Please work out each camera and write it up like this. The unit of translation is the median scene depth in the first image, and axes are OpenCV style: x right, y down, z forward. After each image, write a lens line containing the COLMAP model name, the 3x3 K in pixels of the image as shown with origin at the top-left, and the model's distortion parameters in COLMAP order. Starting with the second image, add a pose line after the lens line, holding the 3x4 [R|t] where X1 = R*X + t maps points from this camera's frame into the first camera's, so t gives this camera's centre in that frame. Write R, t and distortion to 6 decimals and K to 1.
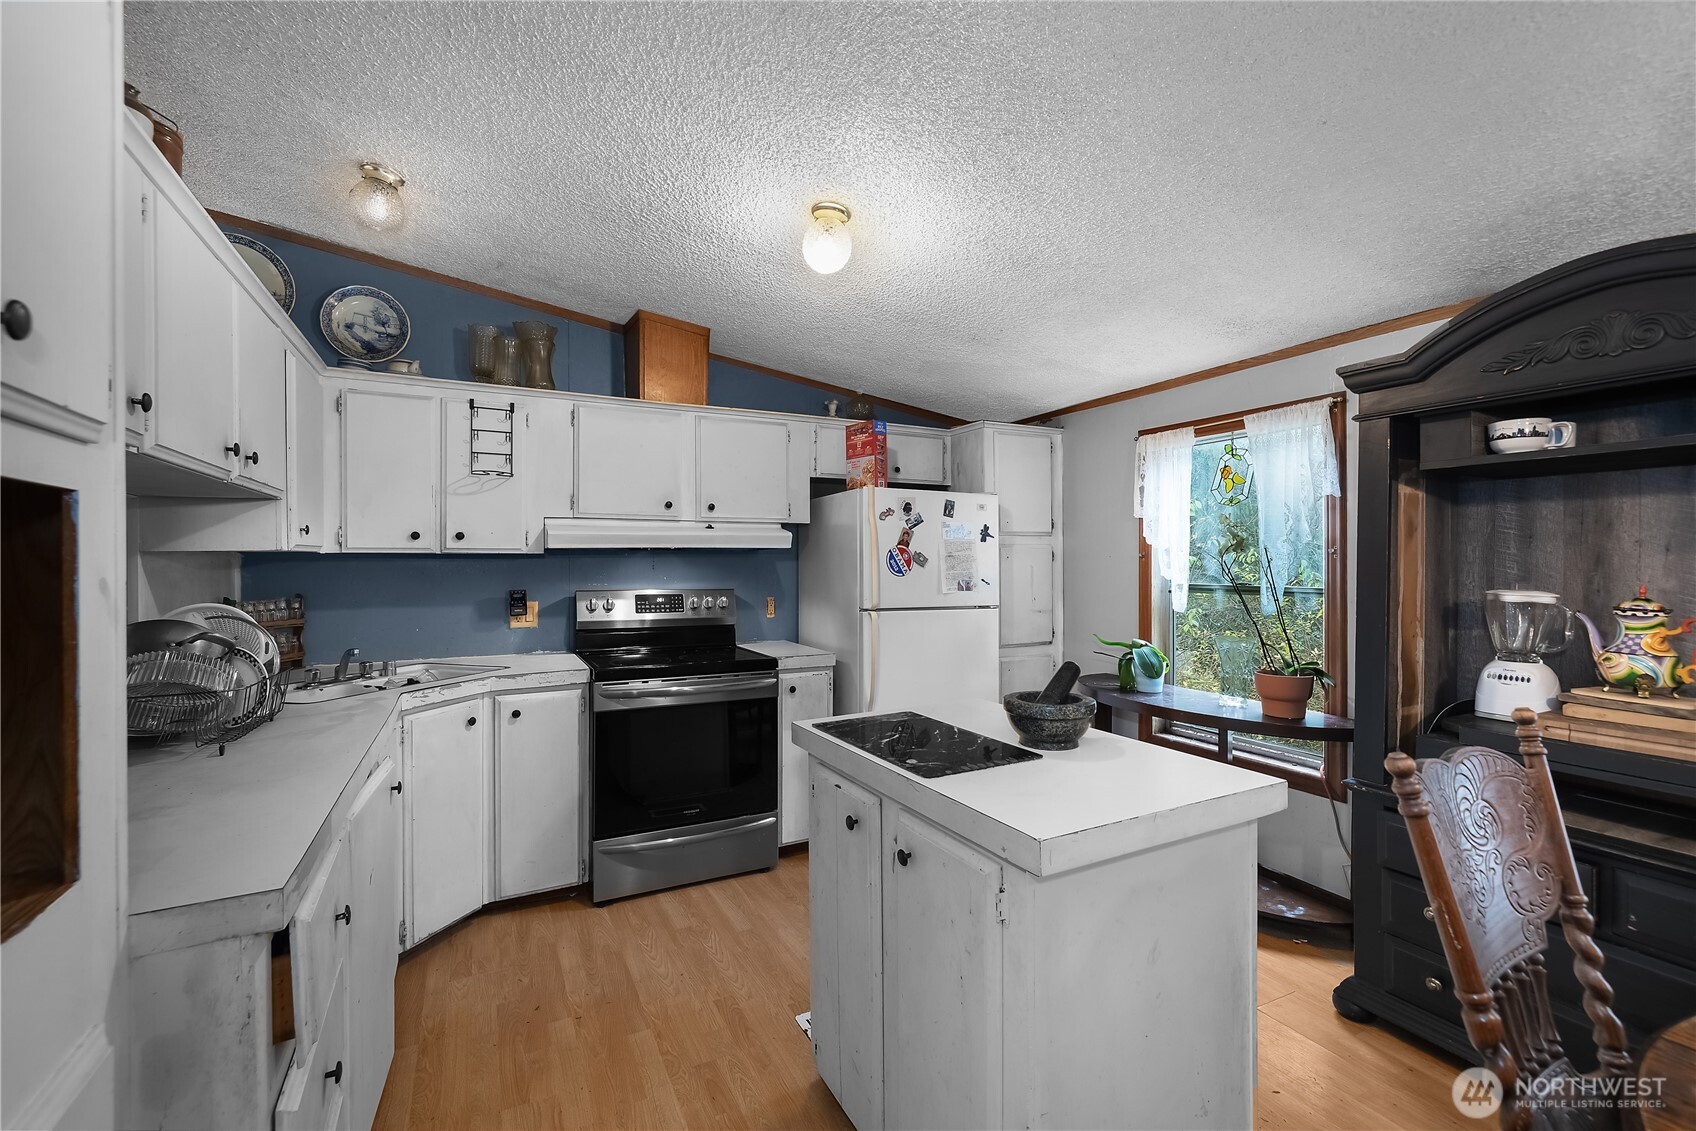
lens RADIAL K [[720.4, 0, 846.1], [0, 720.4, 562.4], [0, 0, 1]] dist [0.001358, 0.000095]
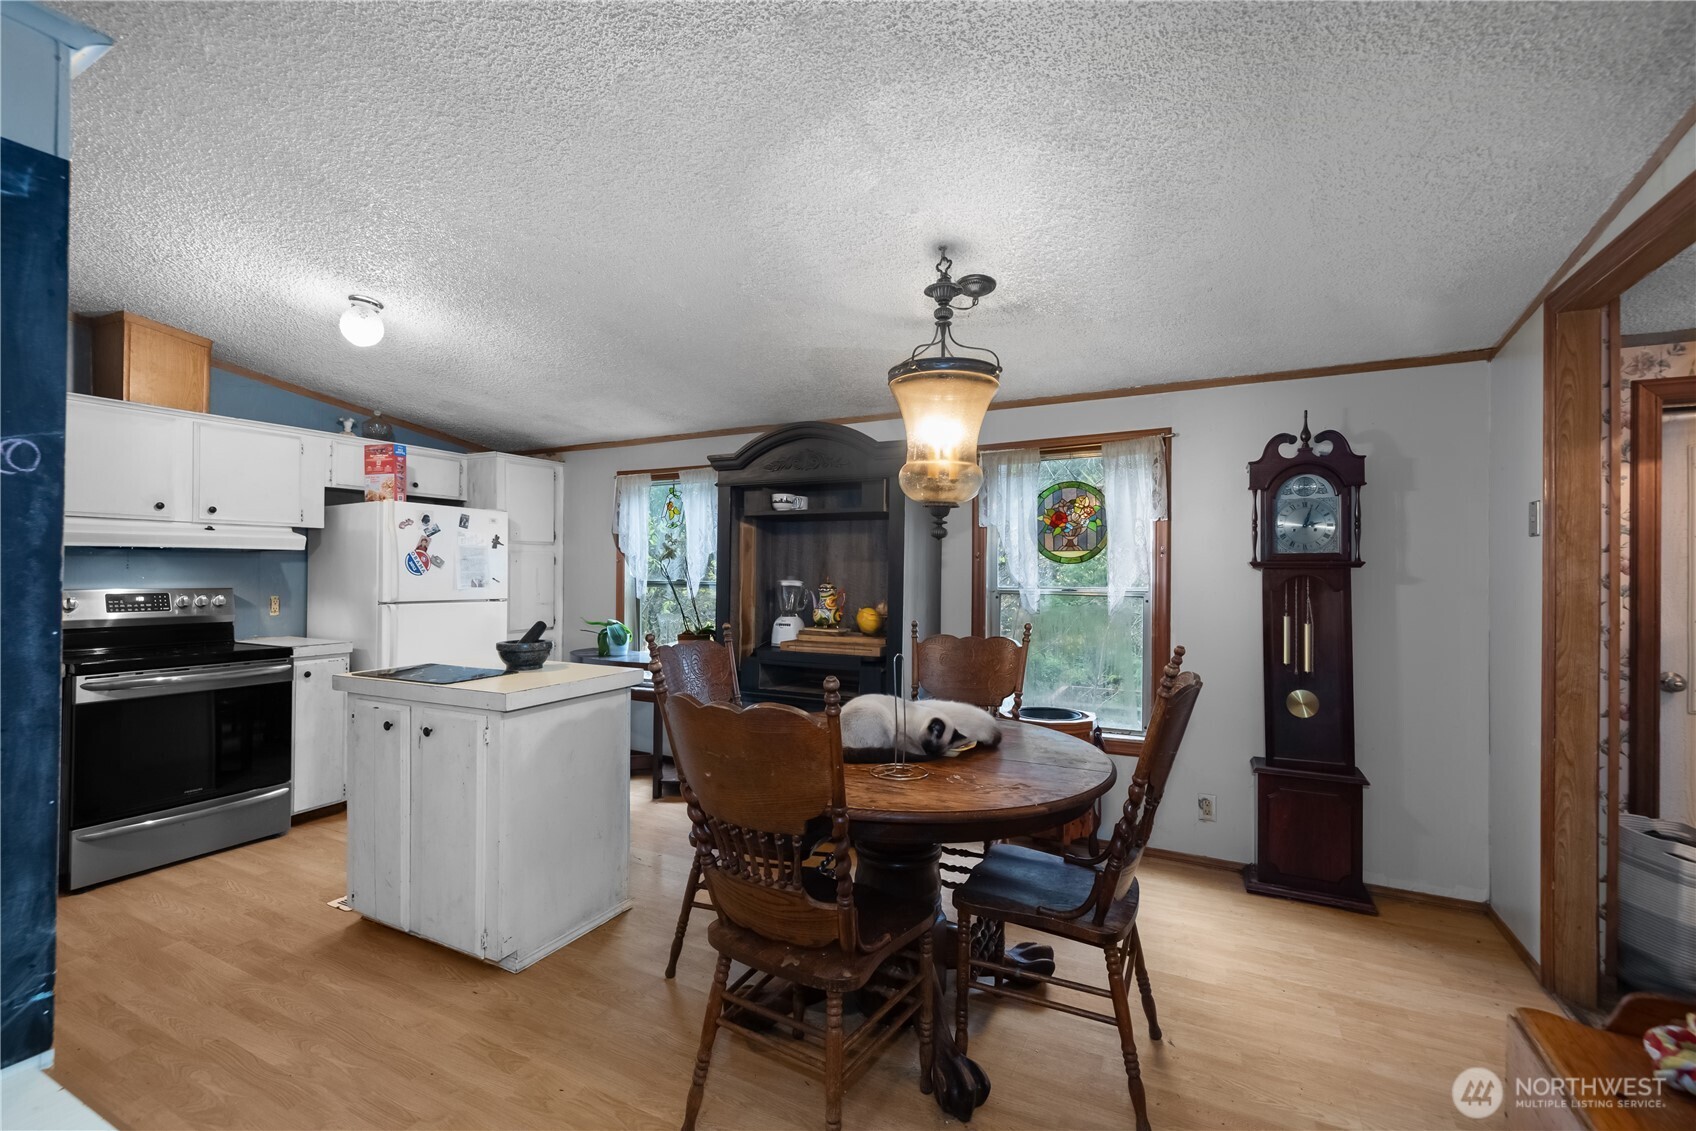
lens RADIAL K [[720.4, 0, 846.1], [0, 720.4, 562.4], [0, 0, 1]] dist [0.001358, 0.000095]
pose [[0.811961, 0.011397, 0.583600, -0.050598], [-0.004997, 0.999908, -0.012574, 0.009653], [-0.583690, 0.007293, 0.811944, -0.424841]]
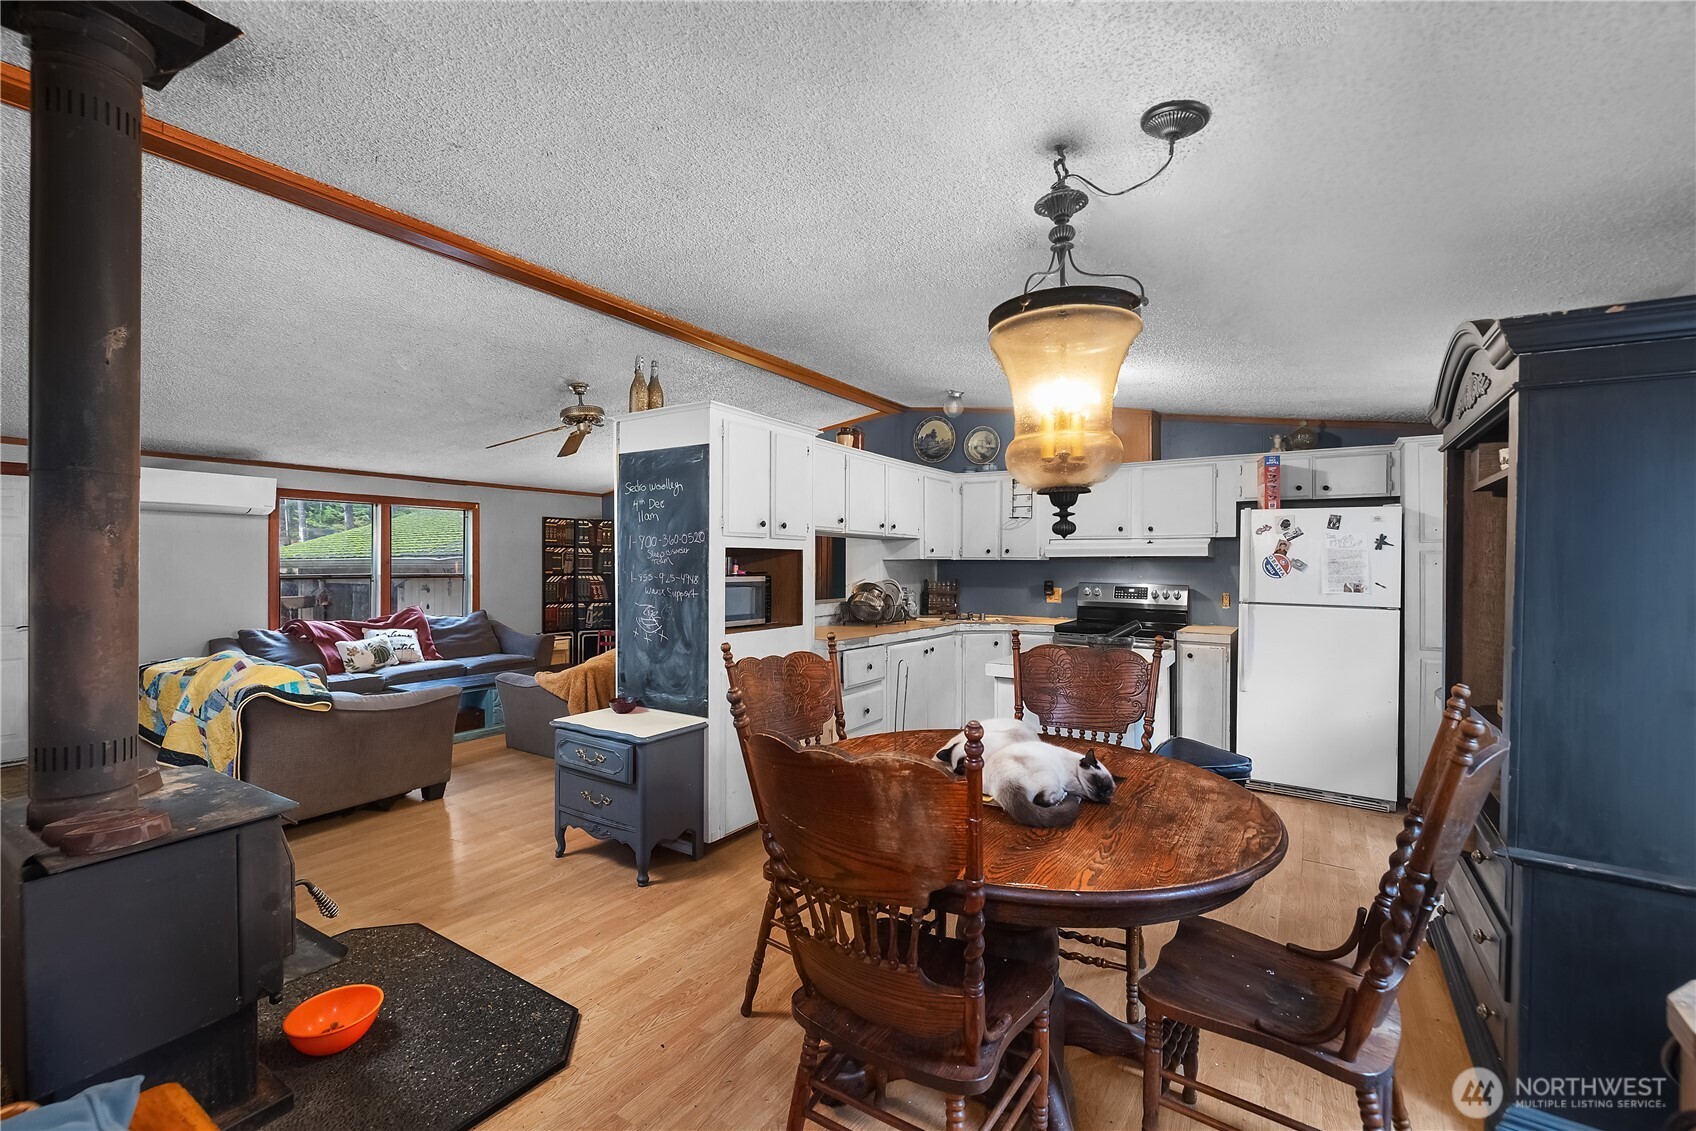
lens RADIAL K [[708.7, 0, 848.0], [0, 708.7, 565.5], [0, 0, 1]] dist [-0.000083, -0.000027]
pose [[0.506046, 0.007872, -0.862471, 0.799299], [-0.007112, 0.999962, 0.004954, -0.003964], [0.862477, 0.003627, 0.506083, -0.296802]]
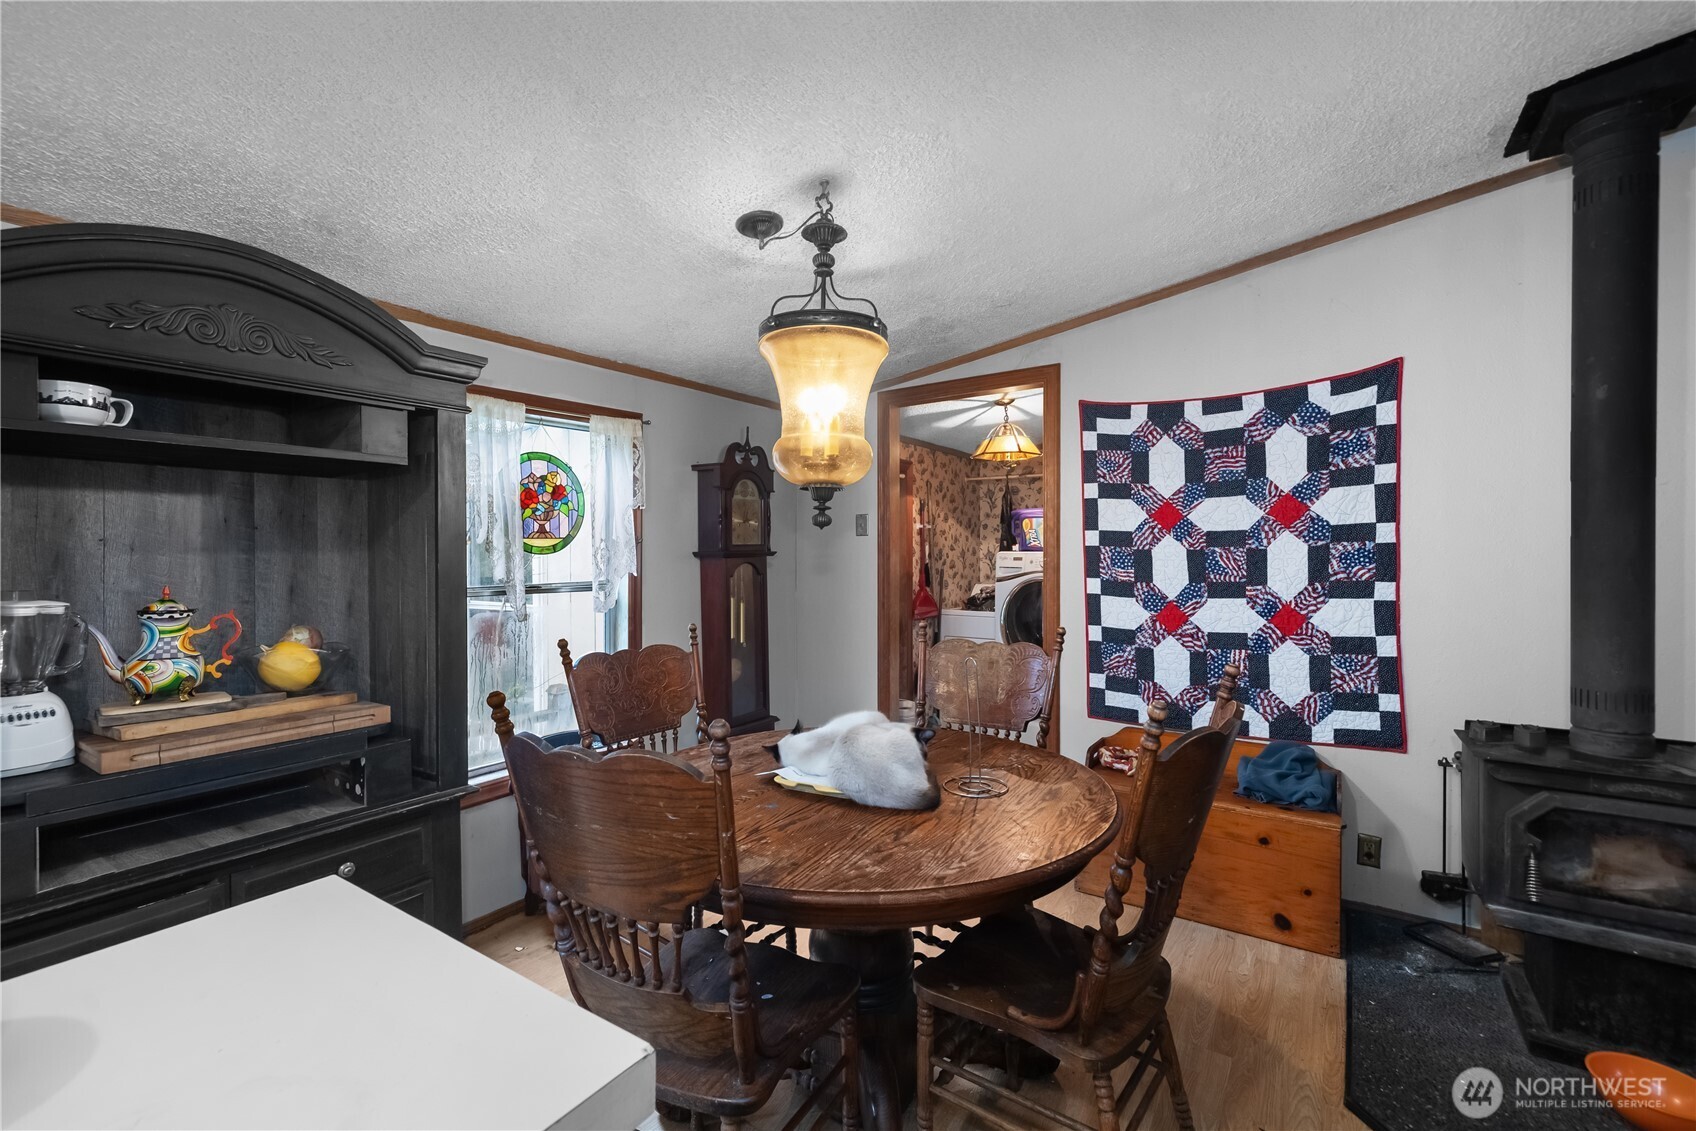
lens RADIAL K [[720.4, 0, 846.1], [0, 720.4, 562.4], [0, 0, 1]] dist [0.001358, 0.000095]
pose [[-0.474080, -0.008010, 0.880445, -0.098189], [0.009156, 0.999860, 0.014026, -0.002947], [-0.880434, 0.014711, -0.473940, 0.371390]]
